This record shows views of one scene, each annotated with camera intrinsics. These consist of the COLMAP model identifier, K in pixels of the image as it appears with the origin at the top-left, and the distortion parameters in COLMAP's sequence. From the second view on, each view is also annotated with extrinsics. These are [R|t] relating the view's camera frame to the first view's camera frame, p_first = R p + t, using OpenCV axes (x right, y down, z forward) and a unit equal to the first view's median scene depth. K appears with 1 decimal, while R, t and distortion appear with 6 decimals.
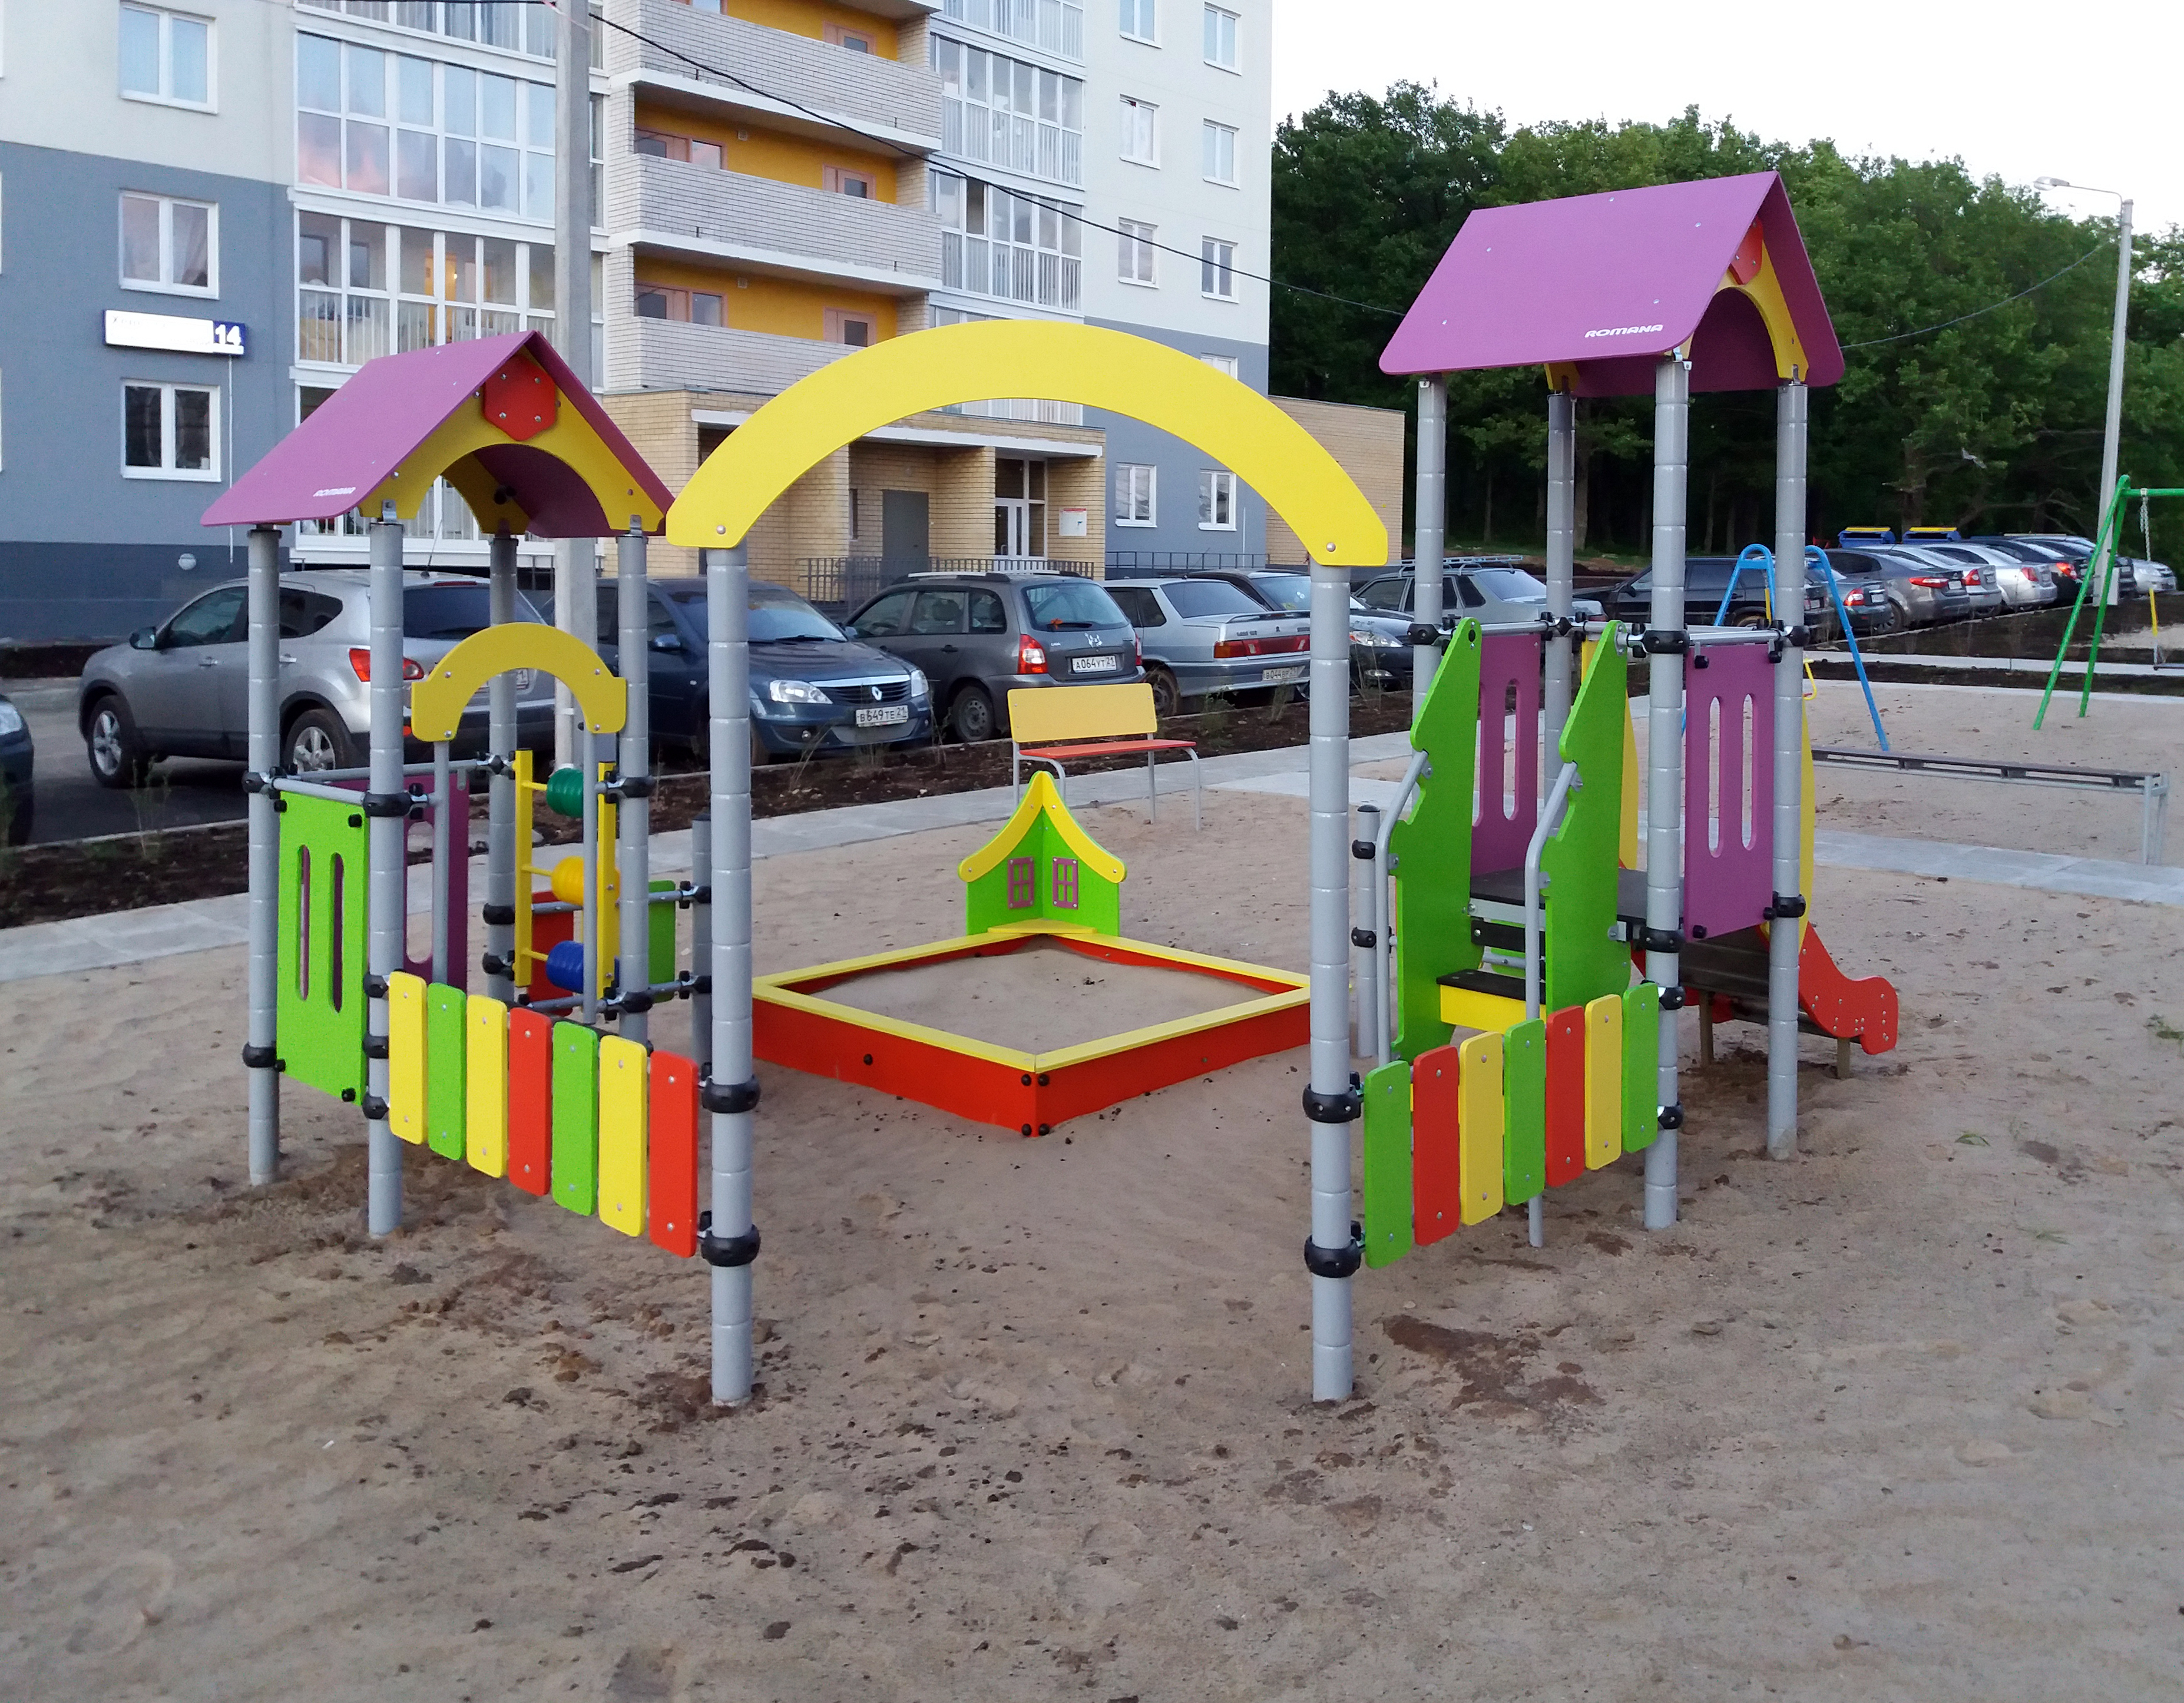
lens RADIAL K [[1858.2, 0, 1060.8], [0, 1858.2, 580.6], [0, 0, 1]] dist [-0.101093, 0.224037]
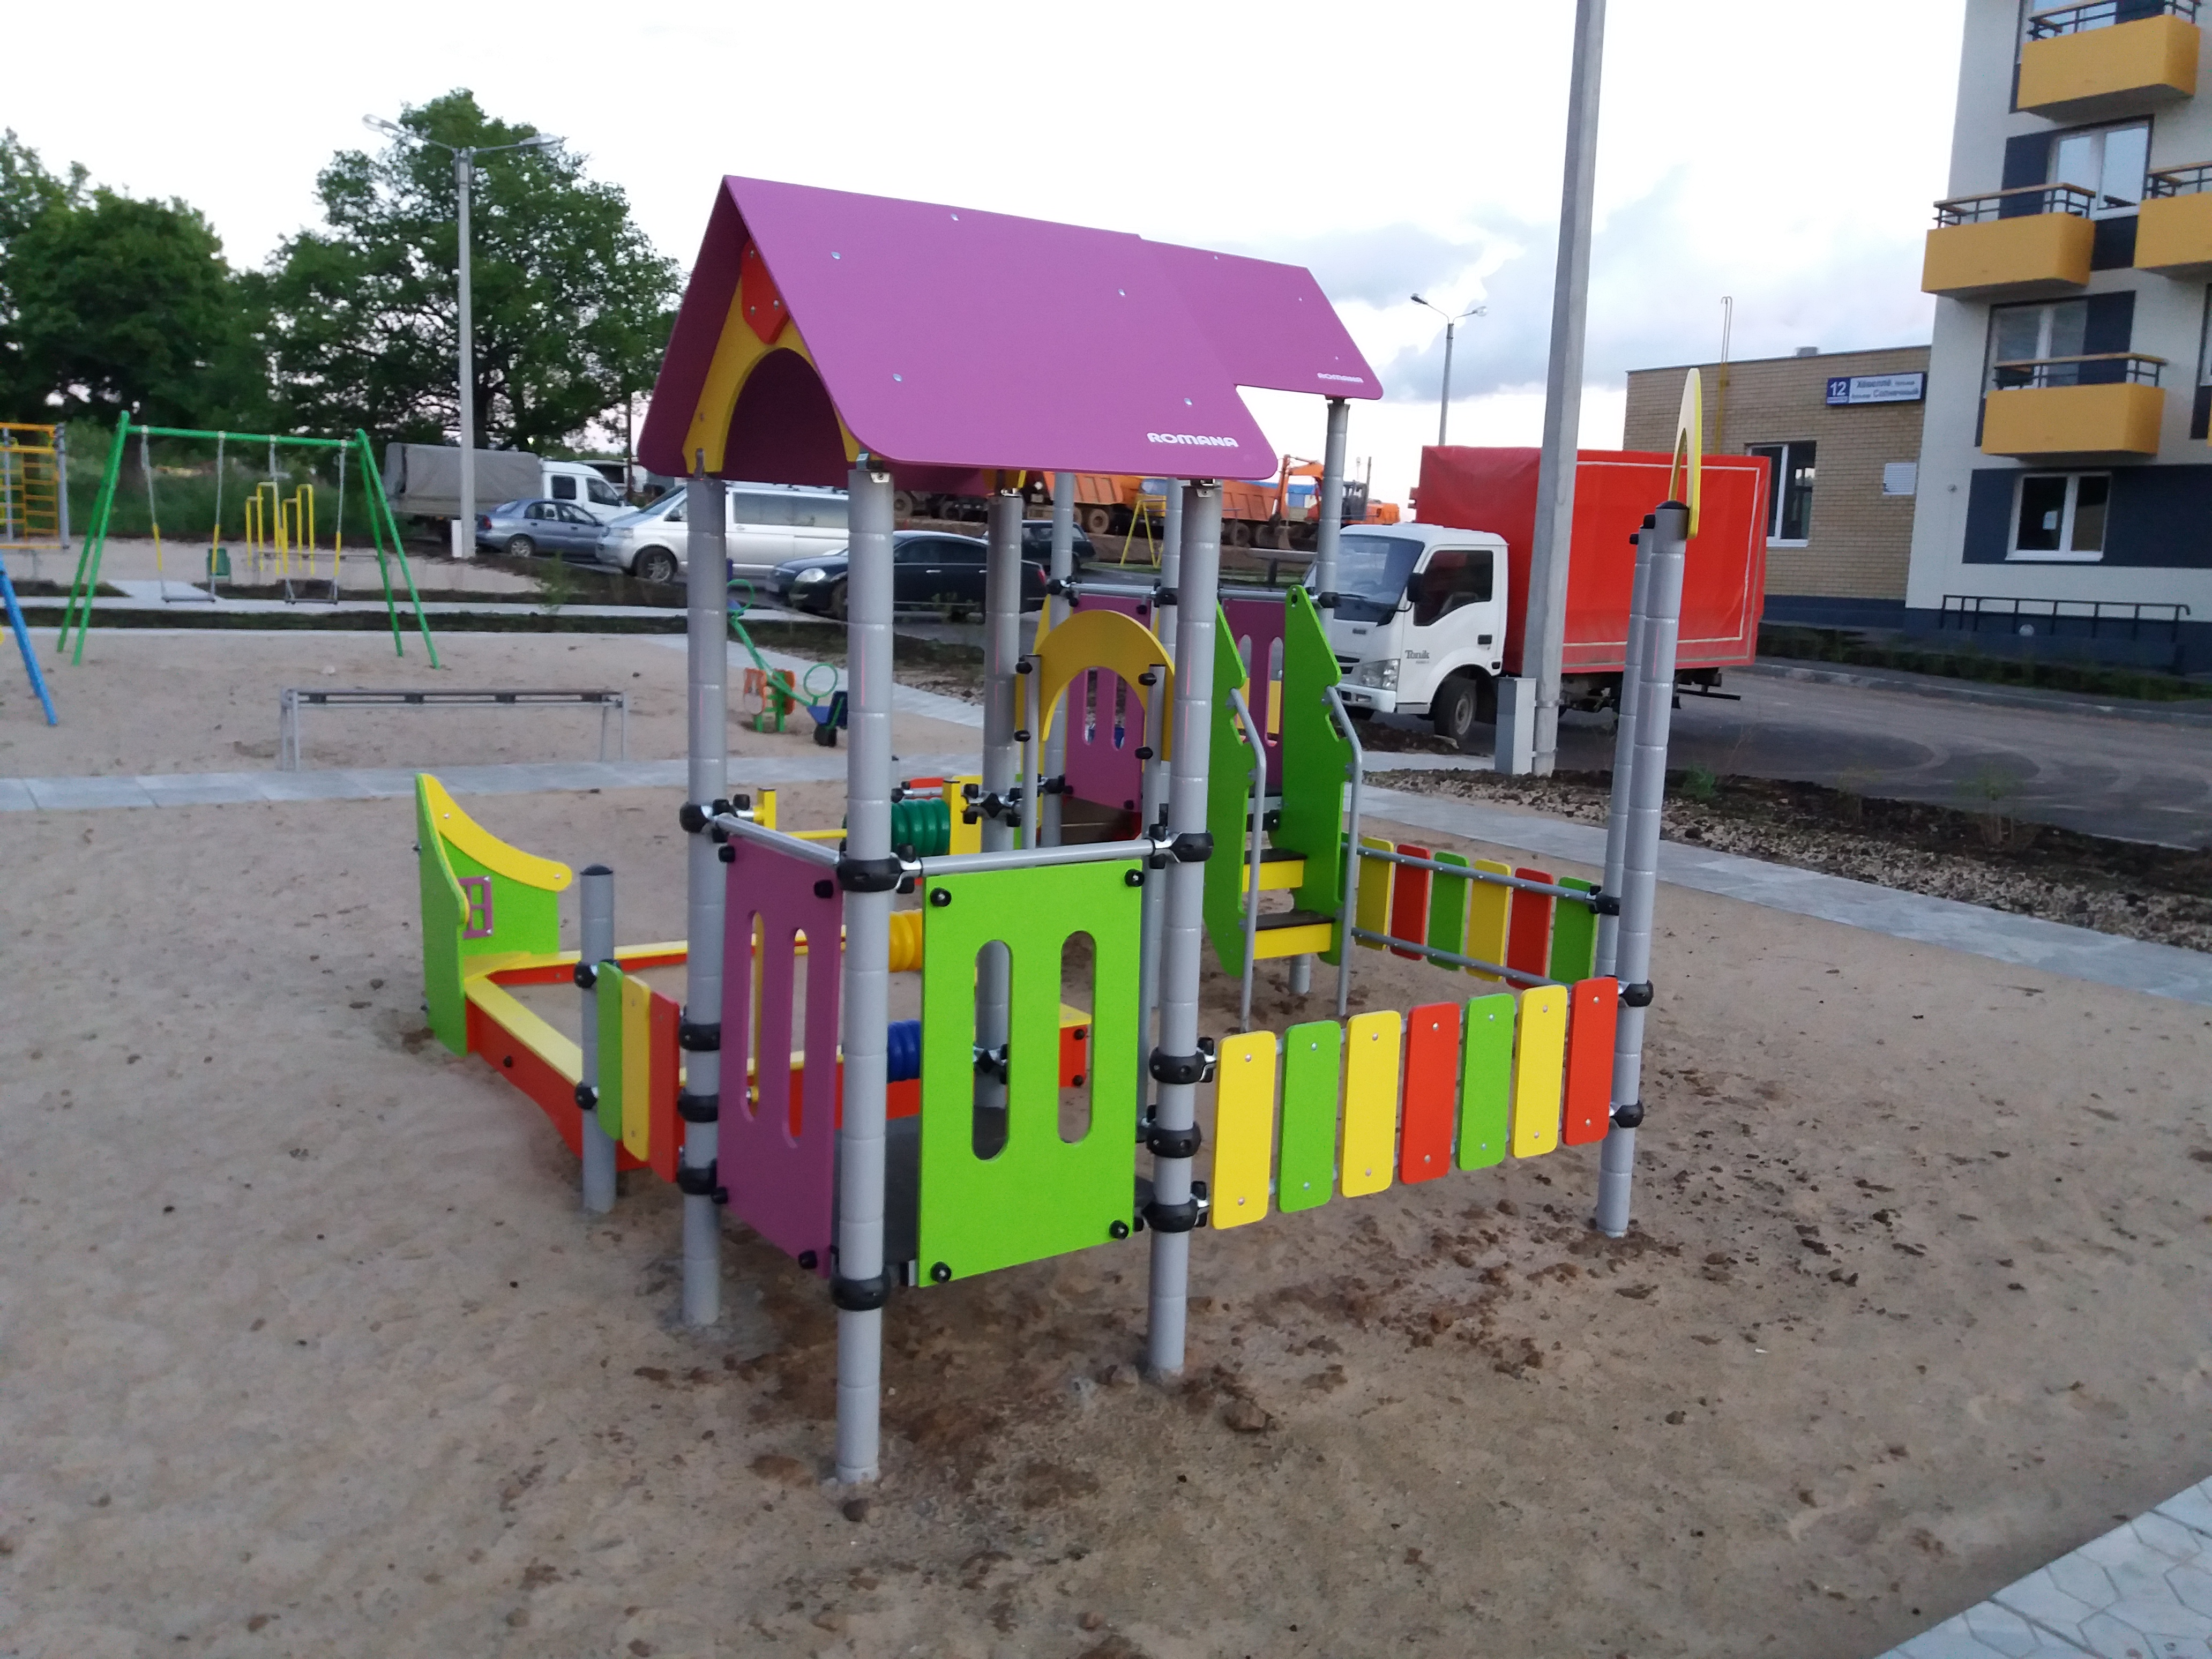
lens RADIAL K [[1766.3, 0, 1106.0], [0, 1766.3, 829.5], [0, 0, 1]] dist [0.068352, -0.104945]
pose [[0.200595, -0.143822, 0.969060, -1.263871], [-0.036111, 0.987408, 0.154020, 0.000206], [-0.979008, -0.065890, 0.192876, 1.021953]]
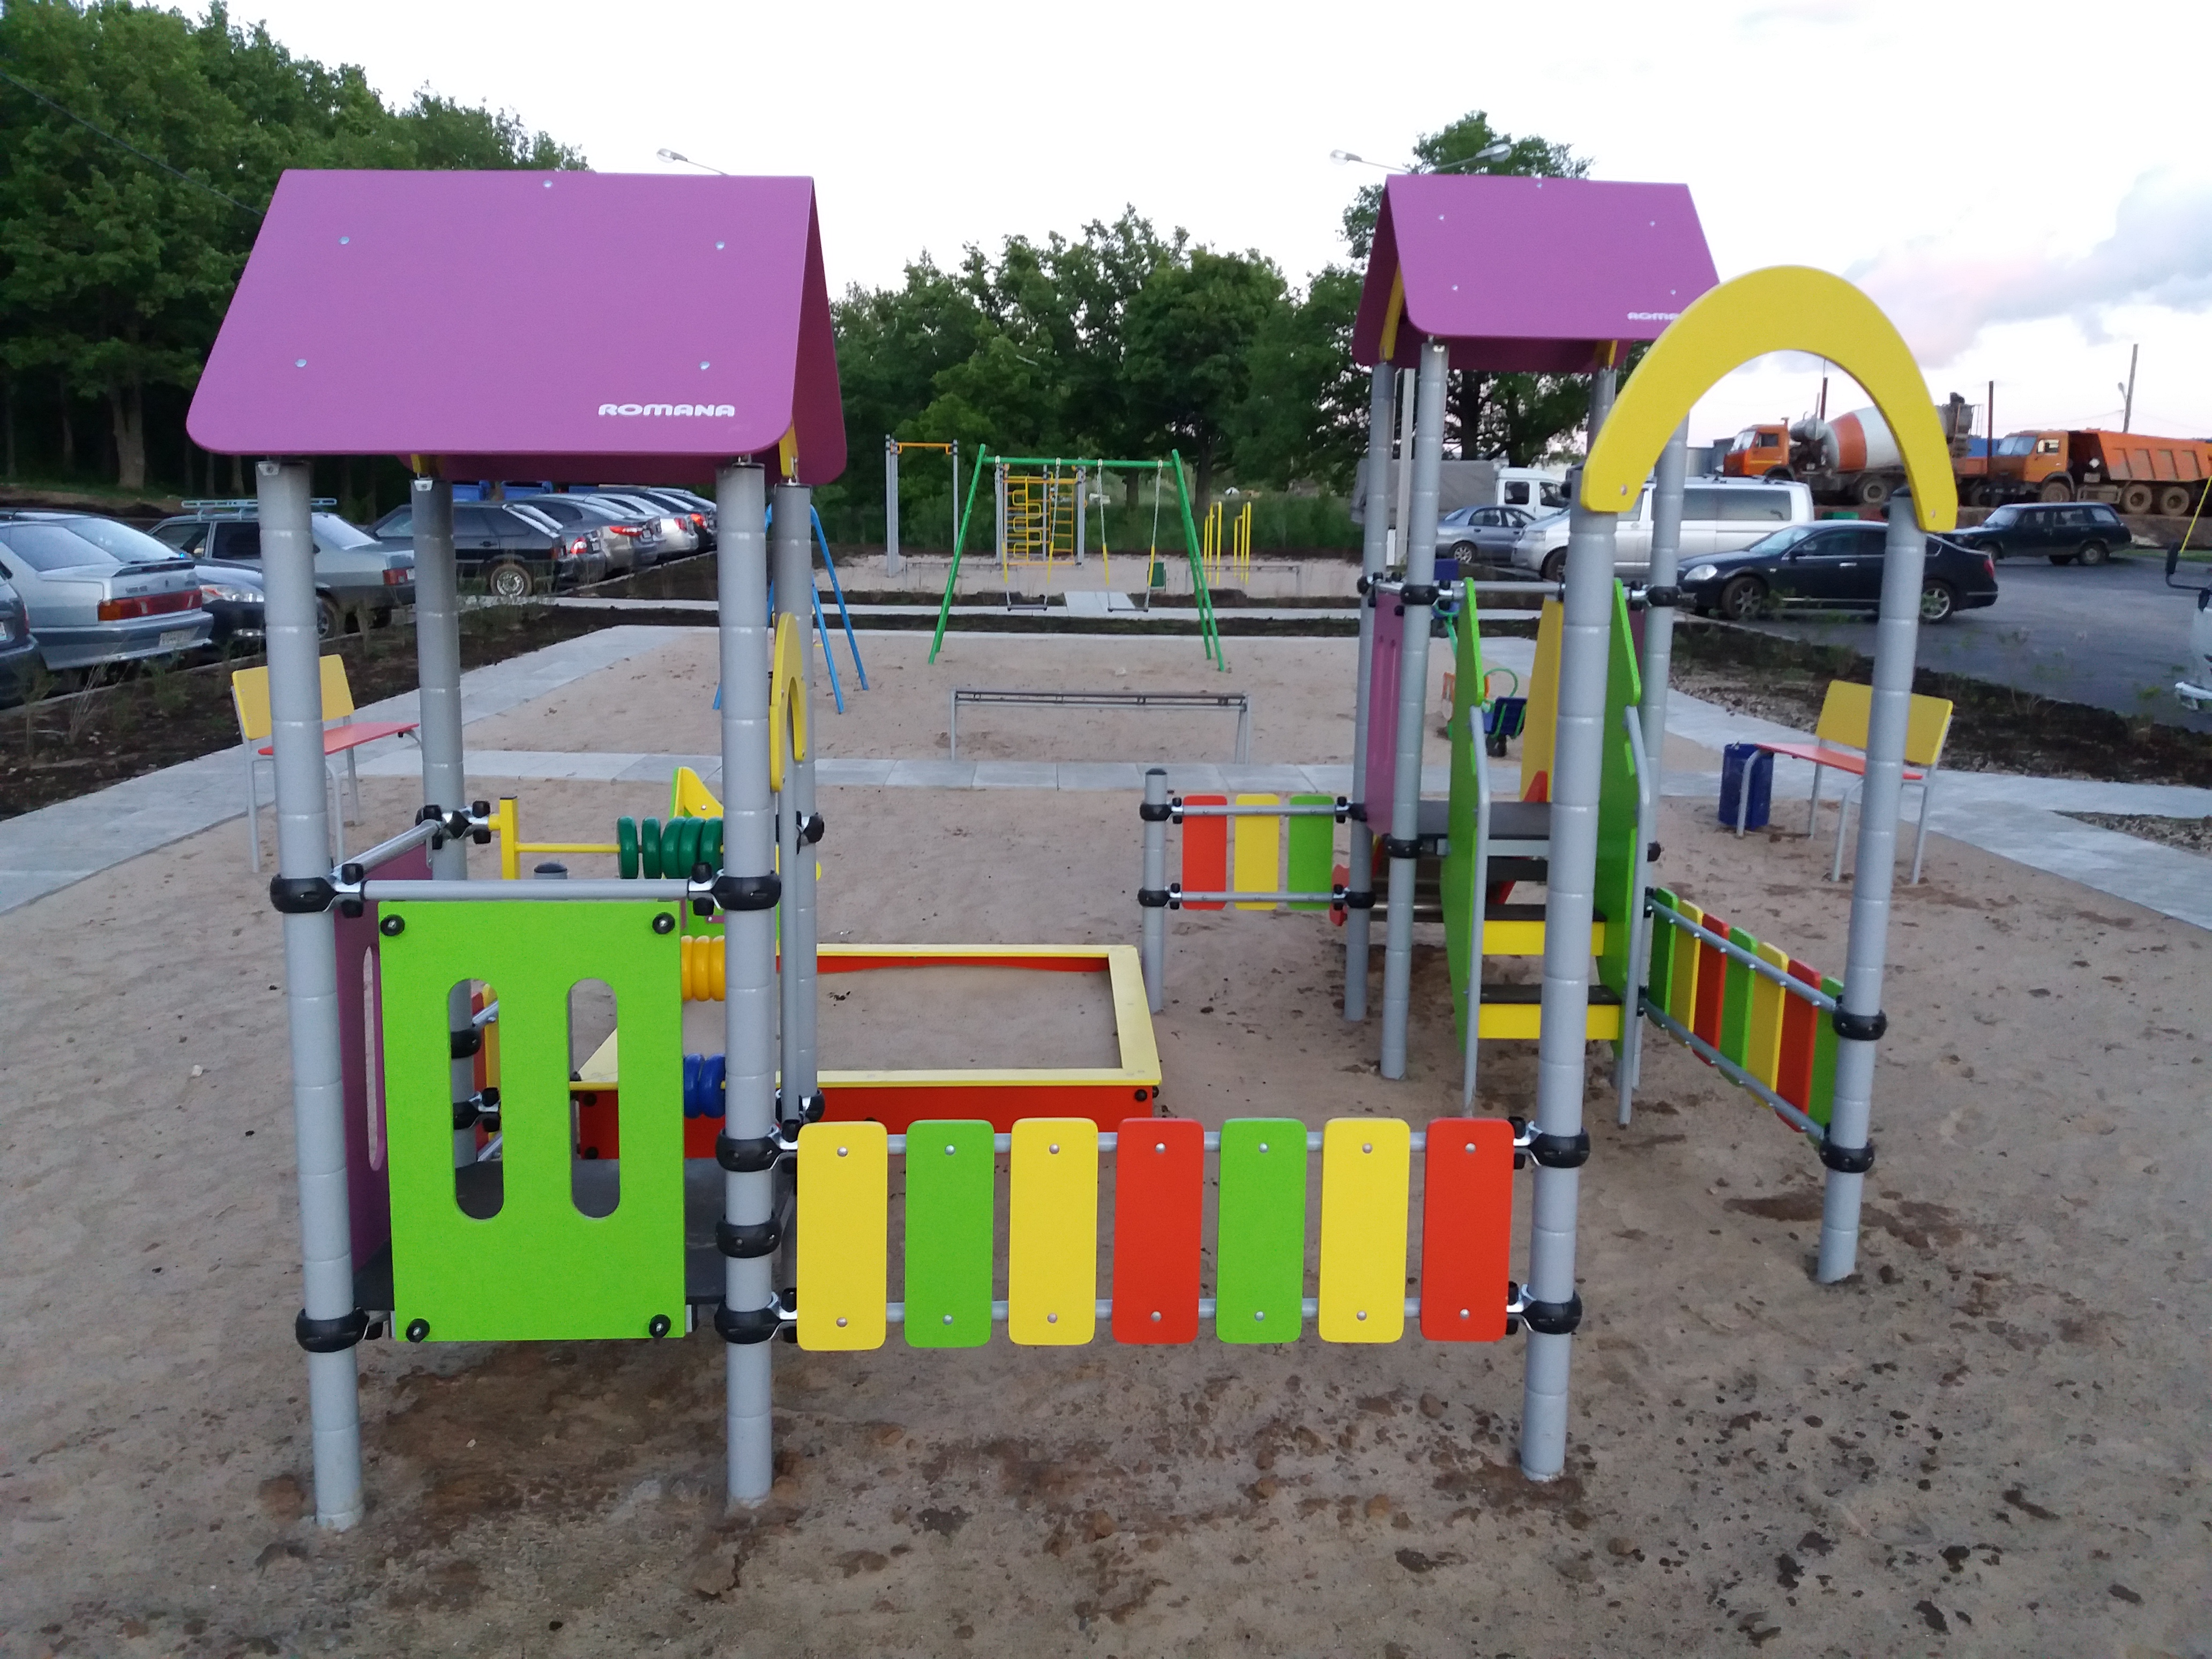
lens RADIAL K [[1766.3, 0, 1106.0], [0, 1766.3, 829.5], [0, 0, 1]] dist [0.068352, -0.104945]
pose [[0.692696, -0.113674, 0.712215, -0.835085], [-0.007847, 0.986255, 0.165045, -0.007506], [-0.721187, -0.119915, 0.682282, 0.541151]]
